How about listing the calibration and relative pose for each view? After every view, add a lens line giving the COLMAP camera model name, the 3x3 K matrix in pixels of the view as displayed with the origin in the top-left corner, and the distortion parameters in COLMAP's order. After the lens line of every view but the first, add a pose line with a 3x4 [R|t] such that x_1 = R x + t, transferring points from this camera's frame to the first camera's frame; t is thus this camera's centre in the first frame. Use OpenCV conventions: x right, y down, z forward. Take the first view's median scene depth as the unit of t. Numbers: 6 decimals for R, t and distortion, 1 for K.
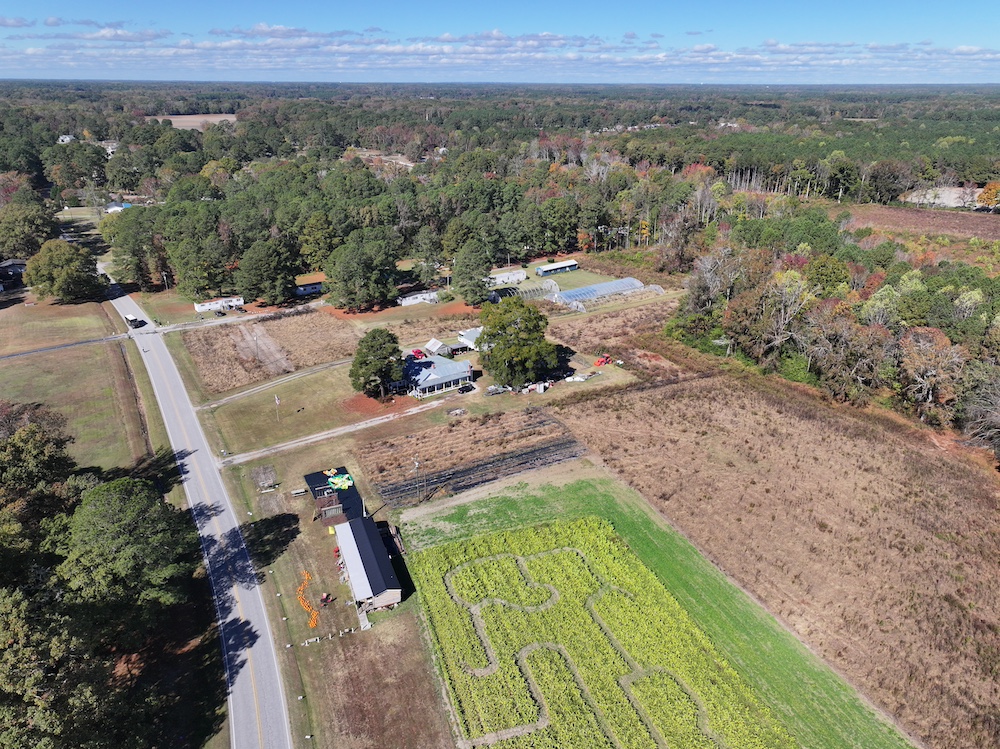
lens RADIAL K [[701.1, 0, 500.0], [0, 701.1, 374.5], [0, 0, 1]] dist [0.018002, 0.002555]
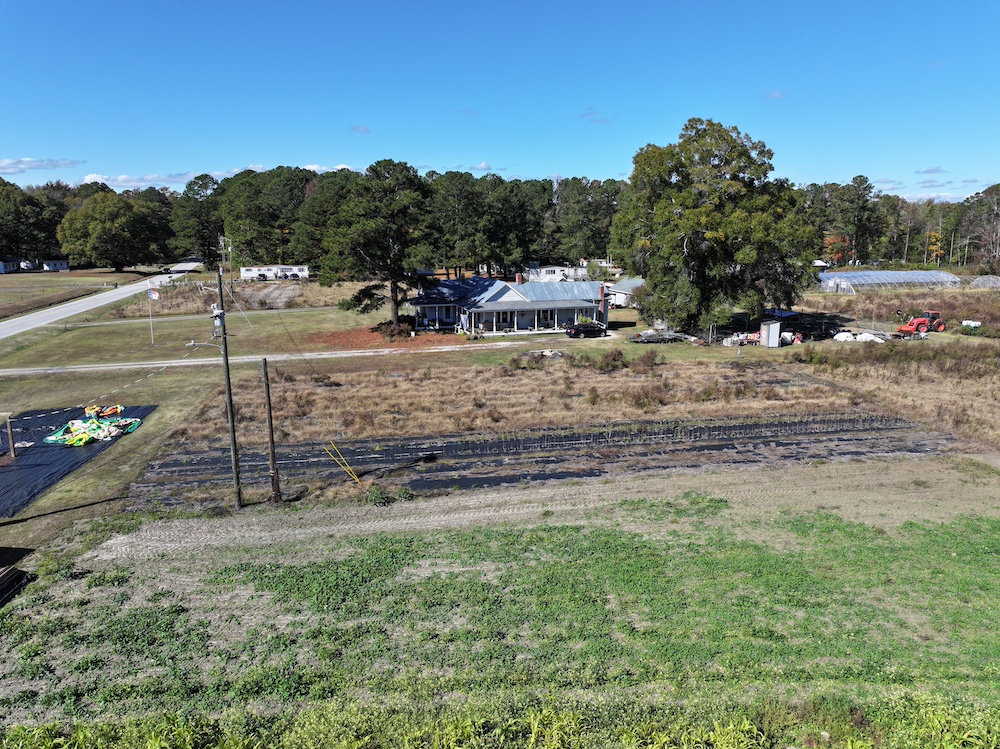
lens RADIAL K [[701.1, 0, 500.0], [0, 701.1, 374.5], [0, 0, 1]] dist [0.018002, 0.002555]
pose [[0.957156, 0.054850, -0.284330, 0.031684], [-0.105153, 0.980707, -0.164793, 0.158915], [0.269805, 0.187631, 0.944457, 0.744022]]
